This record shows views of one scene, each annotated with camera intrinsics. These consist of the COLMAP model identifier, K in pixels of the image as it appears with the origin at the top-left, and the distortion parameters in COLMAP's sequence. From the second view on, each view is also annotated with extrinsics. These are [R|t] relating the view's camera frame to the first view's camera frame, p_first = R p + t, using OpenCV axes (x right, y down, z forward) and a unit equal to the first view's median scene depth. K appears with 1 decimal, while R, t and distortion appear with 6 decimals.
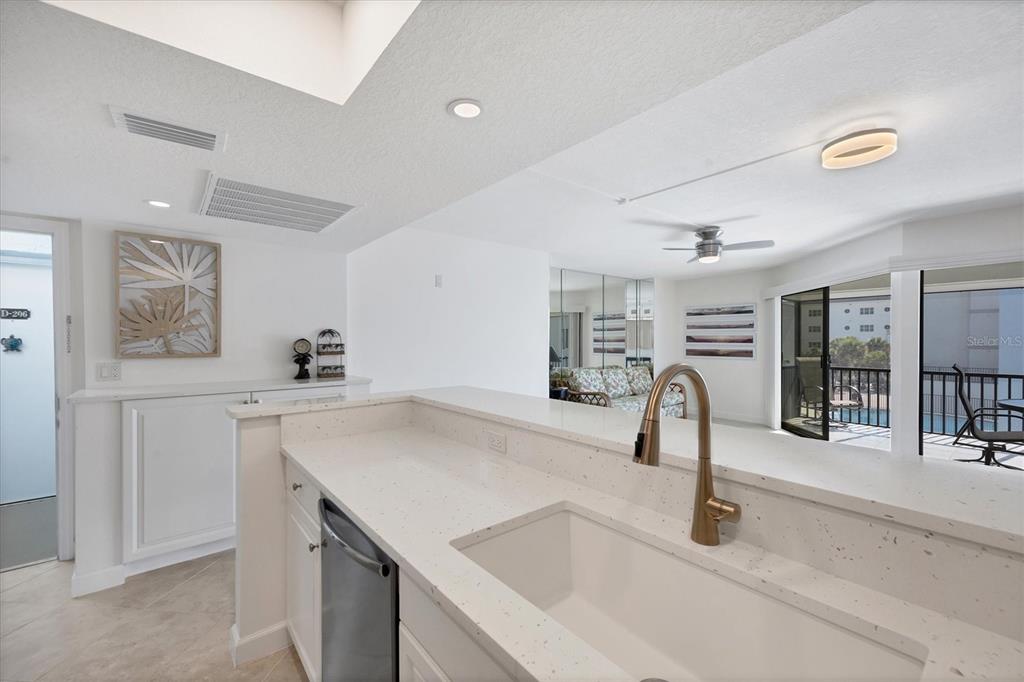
lens RADIAL K [[420.0, 0, 515.4], [0, 420.0, 340.8], [0, 0, 1]] dist [0.000530, -0.000007]
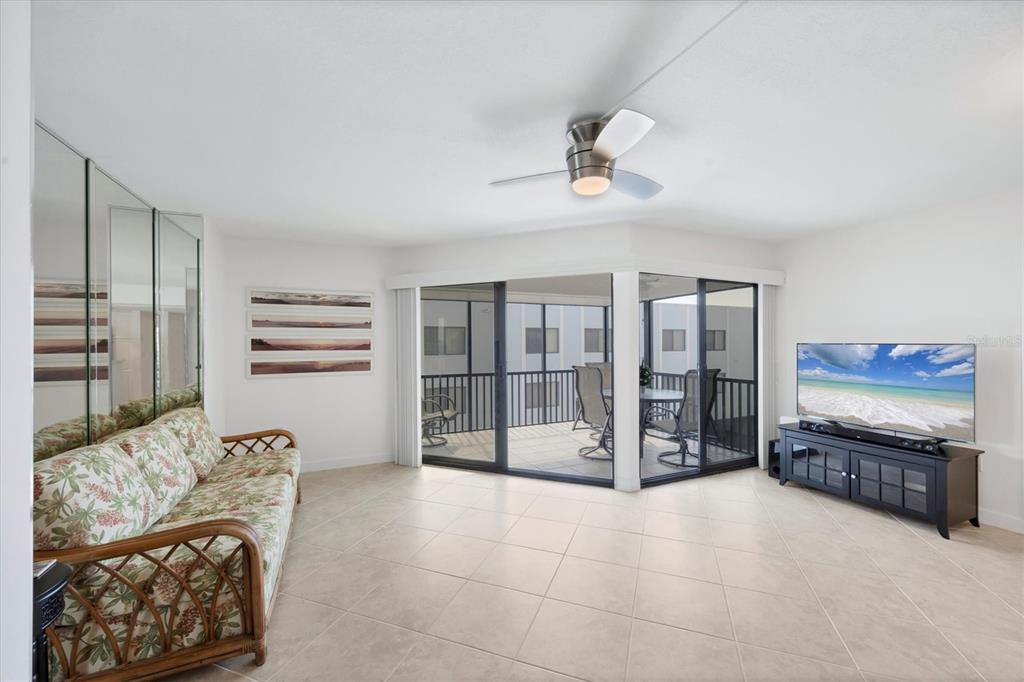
lens RADIAL K [[408.5, 0, 512.0], [0, 408.5, 341.0], [0, 0, 1]] dist [-0.000073, -0.000032]
pose [[0.275061, 0.002637, 0.961423, -0.018904], [0.007357, 0.999961, -0.004848, -0.004706], [-0.961399, 0.008407, 0.275031, 0.588739]]
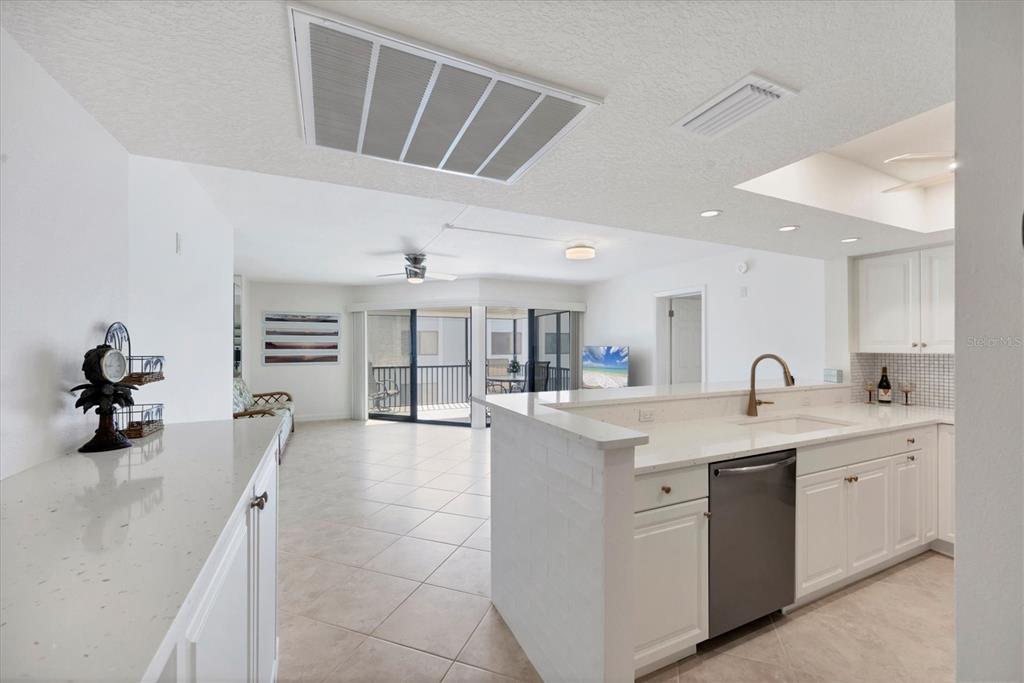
lens RADIAL K [[408.5, 0, 512.0], [0, 408.5, 341.5], [0, 0, 1]] dist [-0.000073, -0.000032]
pose [[0.261099, 0.009749, 0.965263, -0.372873], [0.003041, 0.999936, -0.010922, -0.001688], [-0.965307, 0.005787, 0.261053, 0.259438]]
